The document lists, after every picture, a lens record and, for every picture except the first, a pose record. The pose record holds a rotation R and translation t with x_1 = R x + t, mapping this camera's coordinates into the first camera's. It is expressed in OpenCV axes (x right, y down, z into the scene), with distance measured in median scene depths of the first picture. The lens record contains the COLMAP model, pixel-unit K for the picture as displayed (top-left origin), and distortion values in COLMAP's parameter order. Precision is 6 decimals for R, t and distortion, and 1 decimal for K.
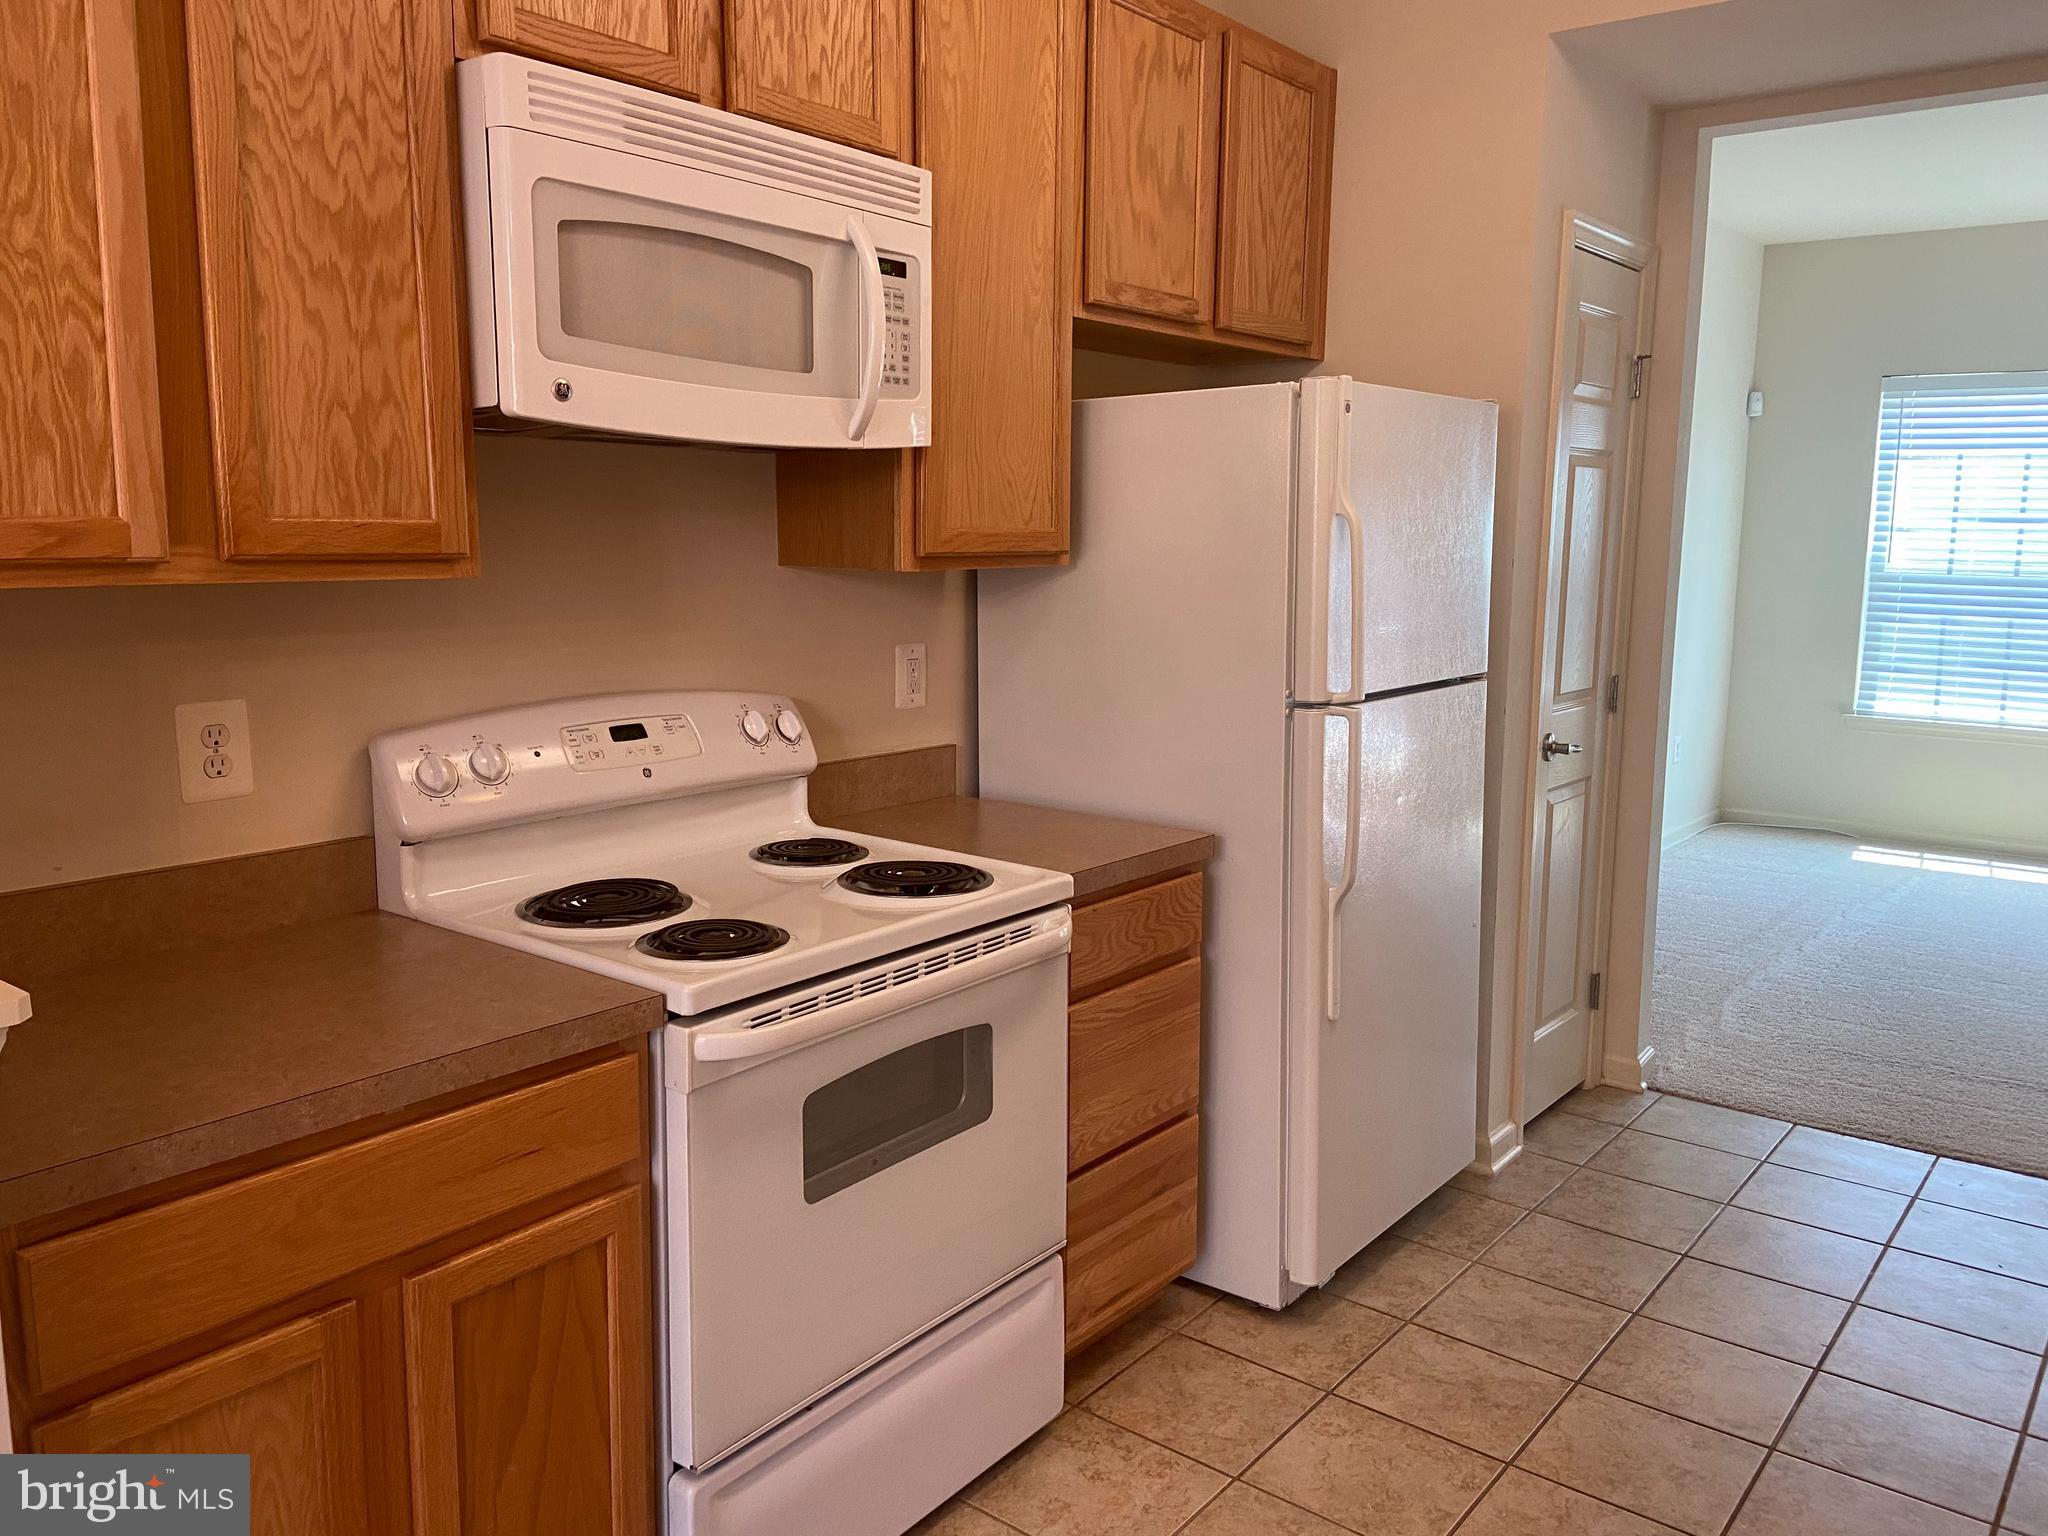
lens RADIAL K [[1560.9, 0, 1032.7], [0, 1560.9, 767.5], [0, 0, 1]] dist [0.090138, -0.090567]
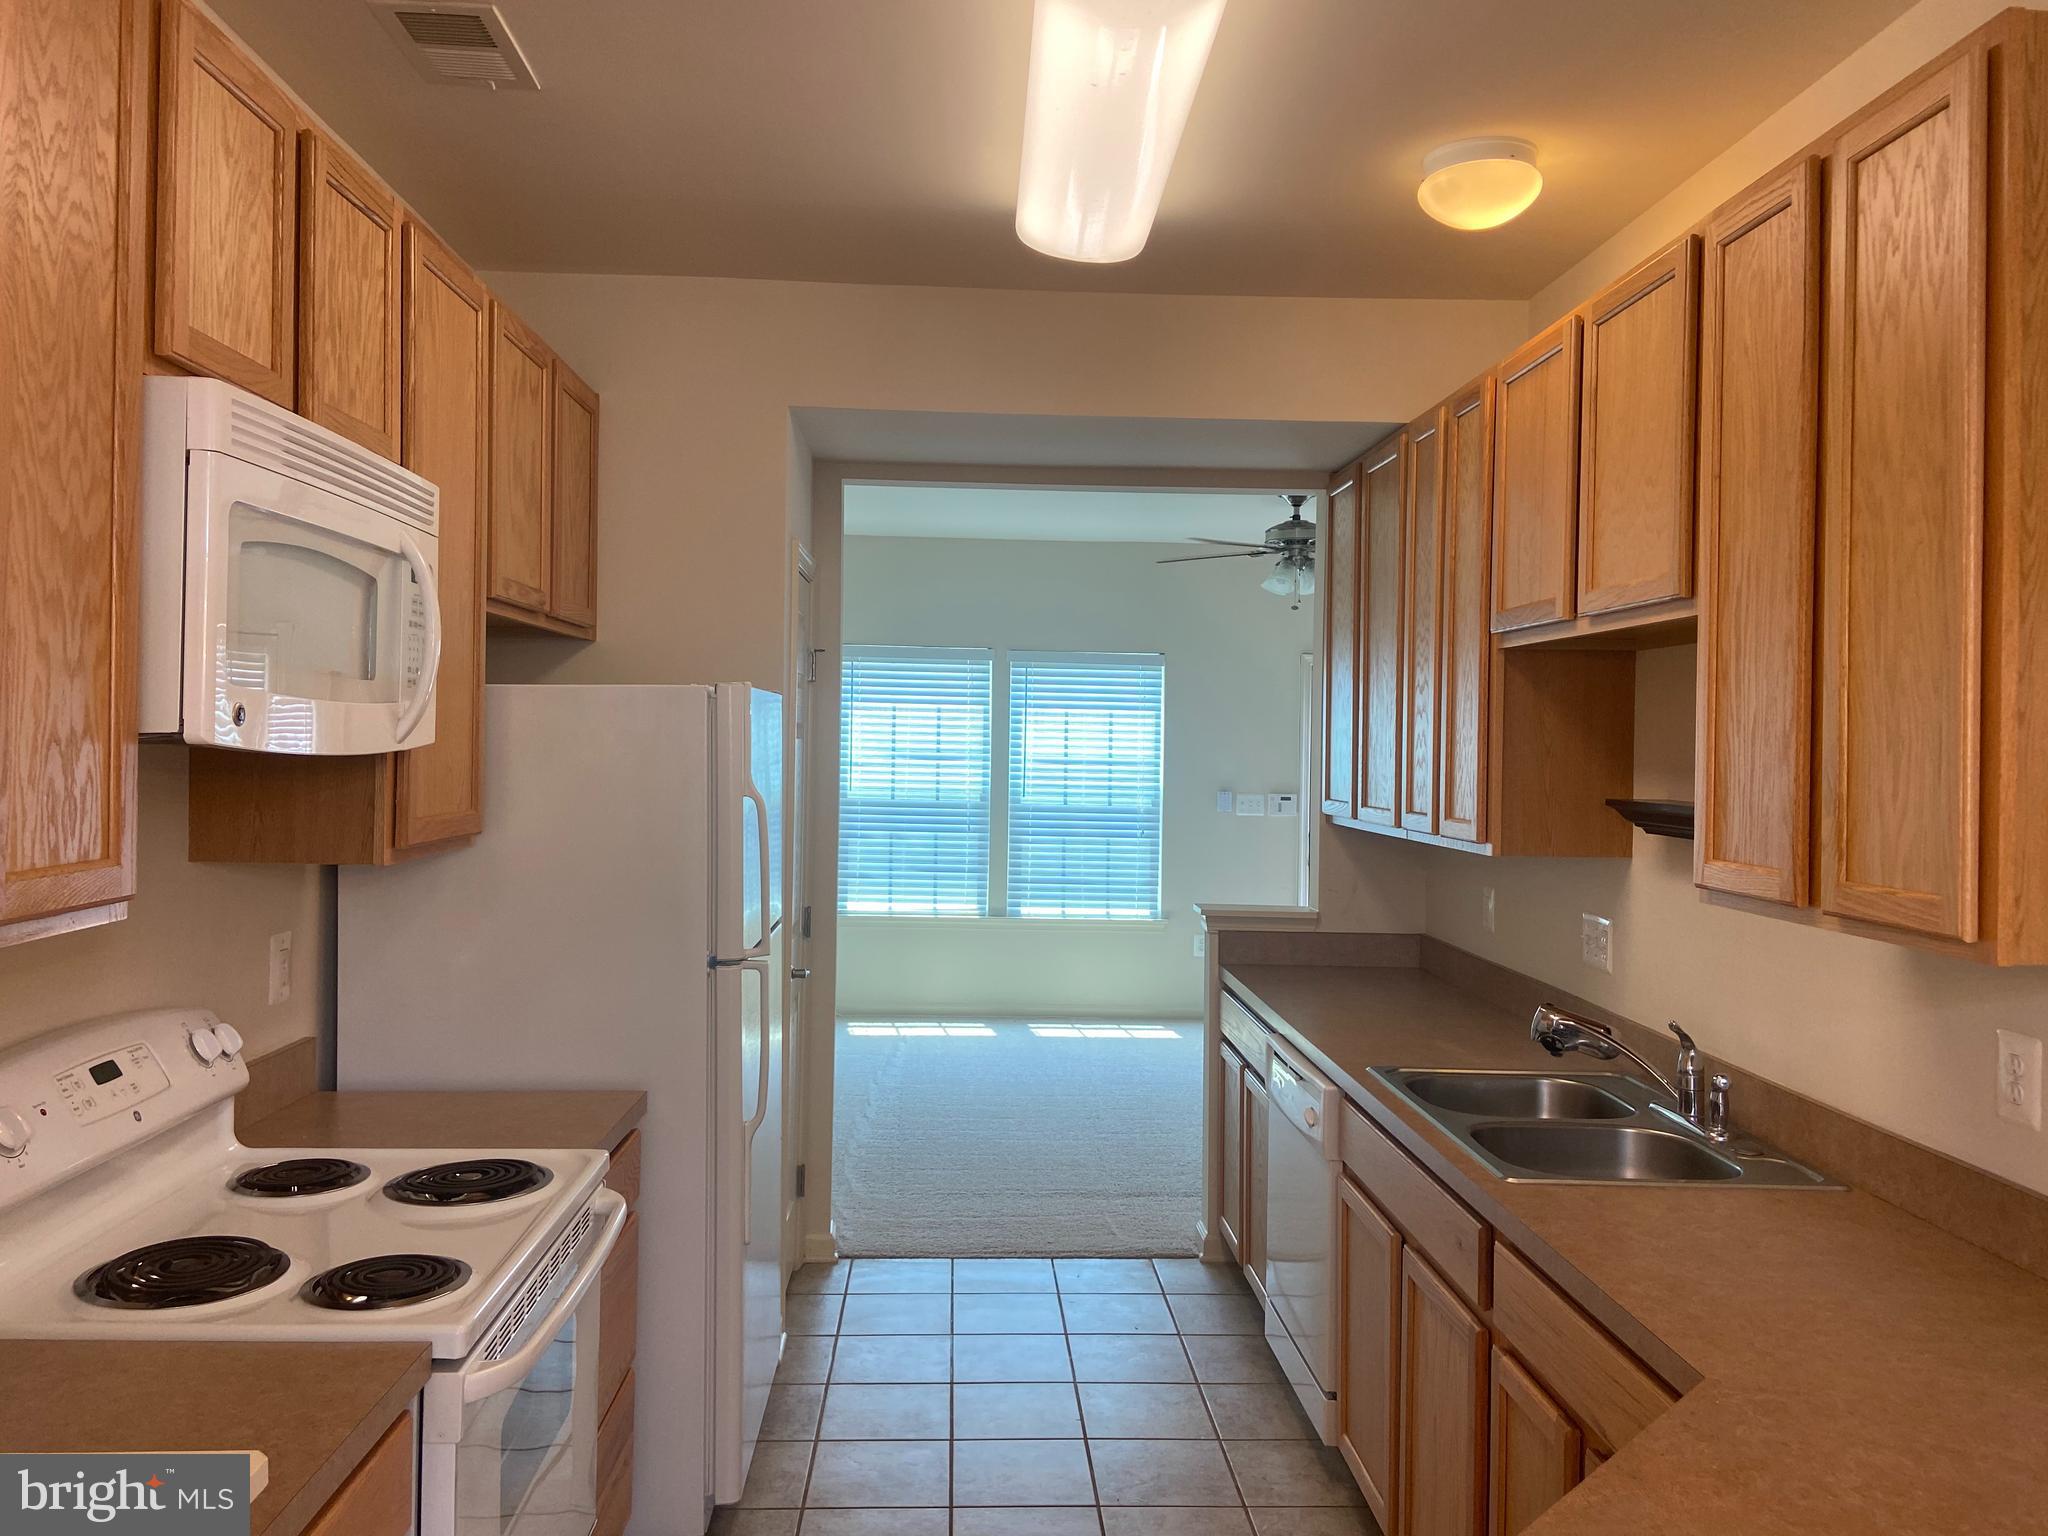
lens RADIAL K [[1560.9, 0, 1012.5], [0, 1560.9, 774.3], [0, 0, 1]] dist [0.090138, -0.090567]
pose [[0.757905, -0.013415, 0.652227, -0.446909], [0.093236, 0.991752, -0.087944, -0.061207], [-0.645668, 0.127464, 0.752905, -0.004270]]
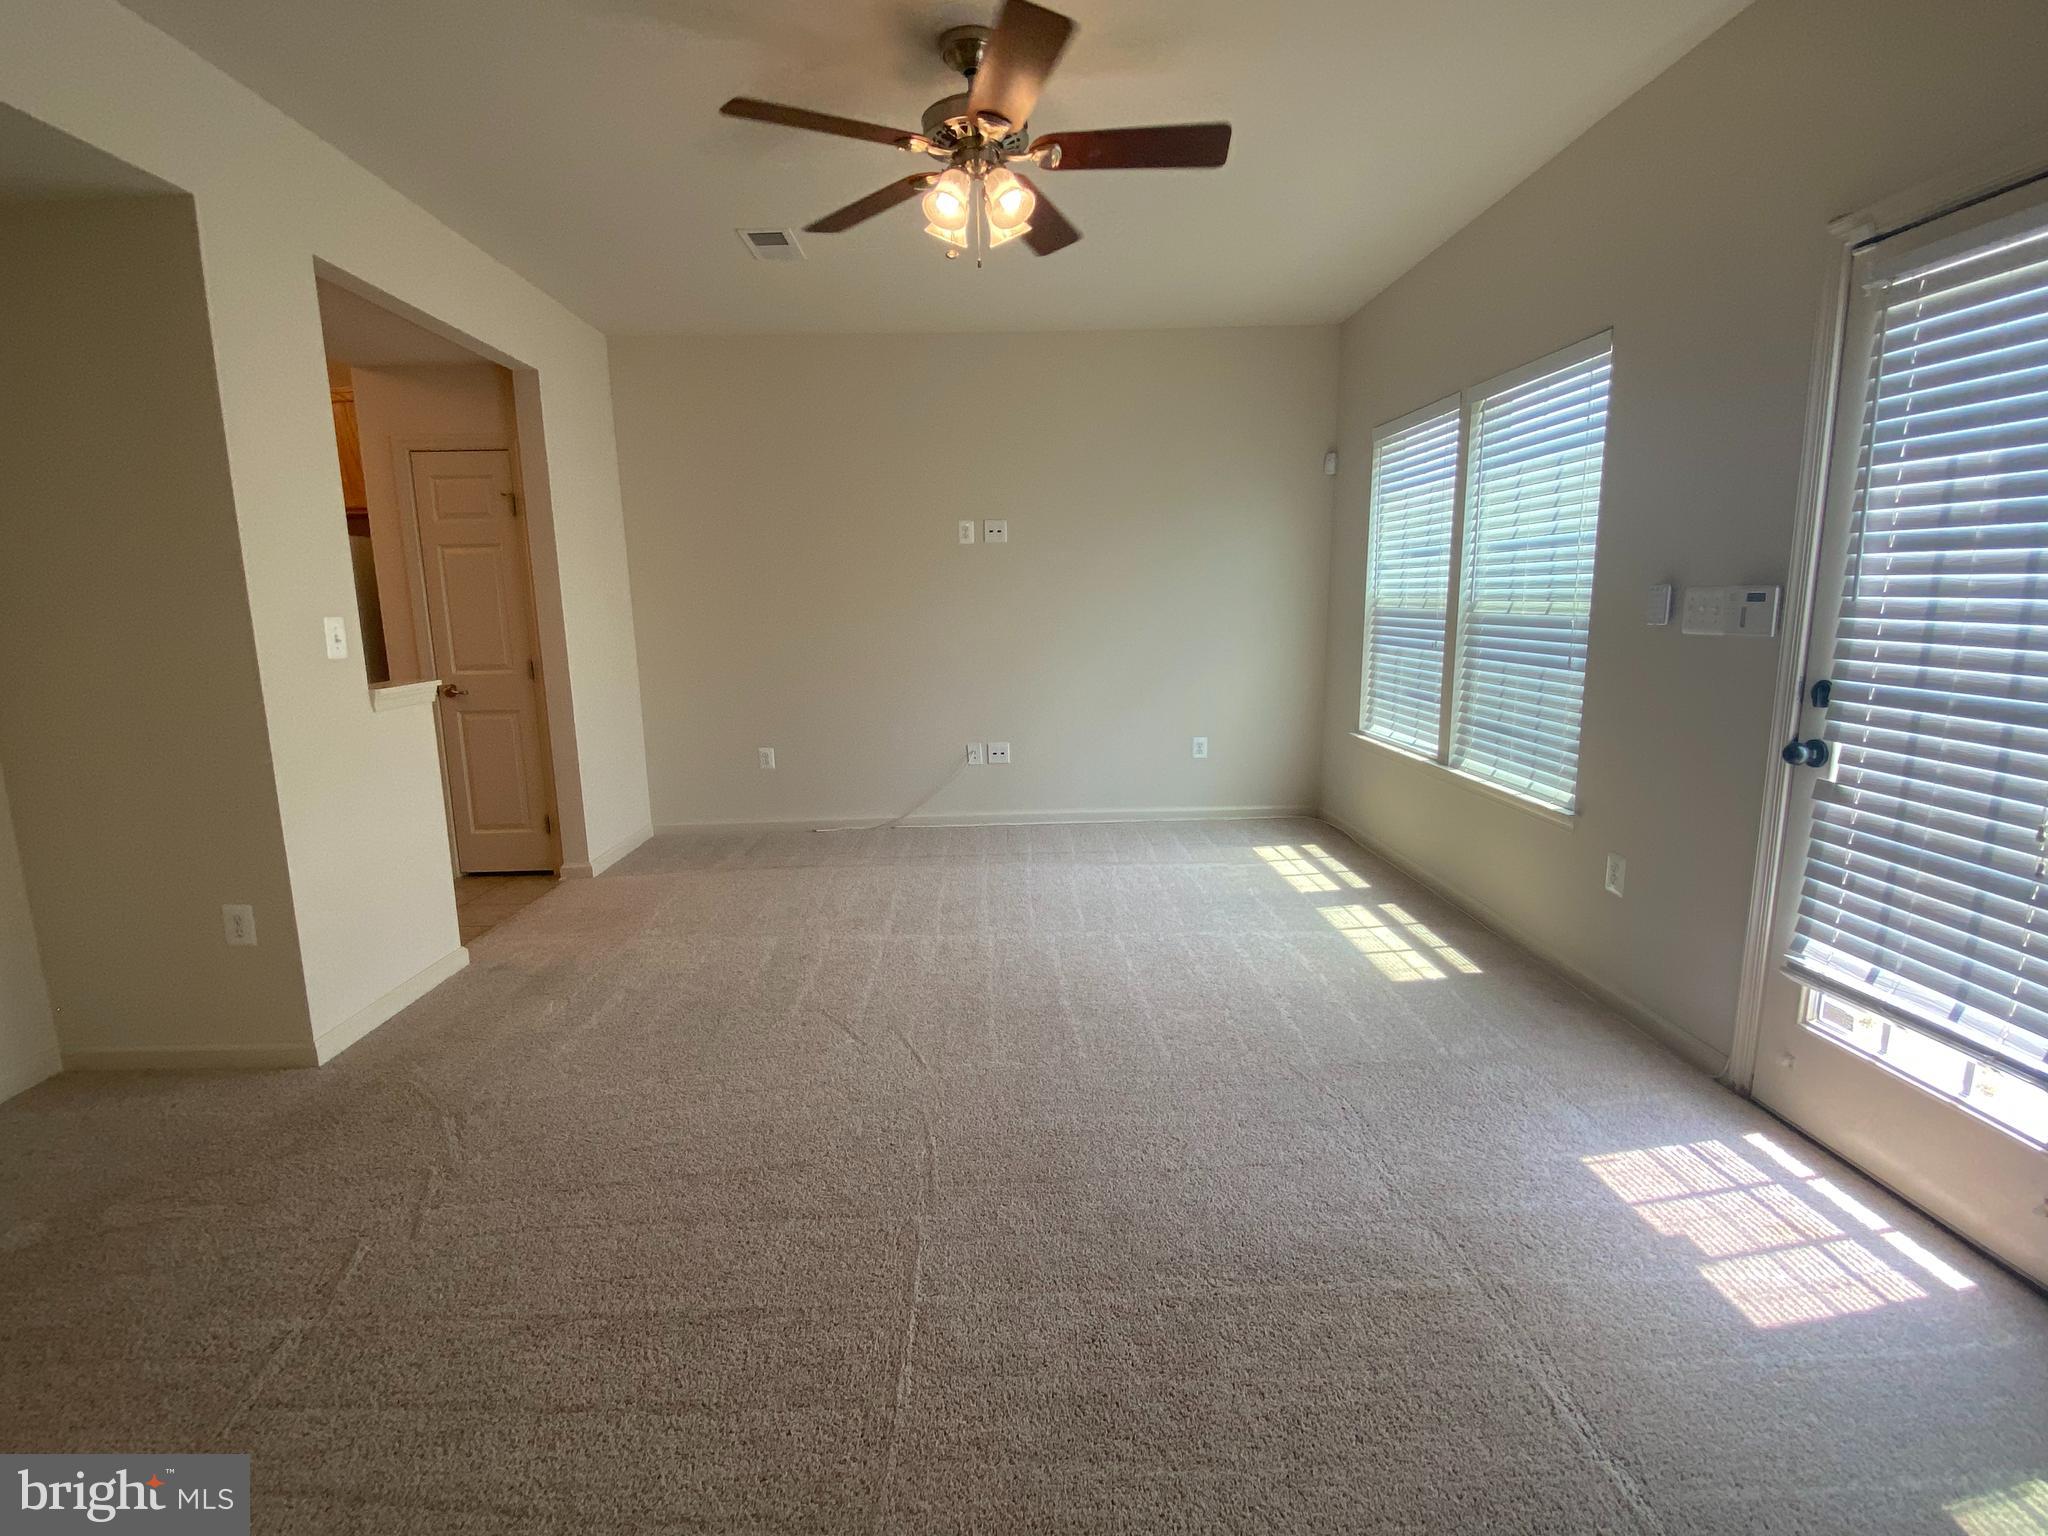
lens RADIAL K [[987.3, 0, 1022.3], [0, 987.3, 772.6], [0, 0, 1]] dist [0.011392, -0.010482]
pose [[0.643959, 0.109240, -0.757221, 2.529202], [-0.091504, 0.993646, 0.065531, -0.085608], [0.759568, 0.027090, 0.649863, 1.052097]]
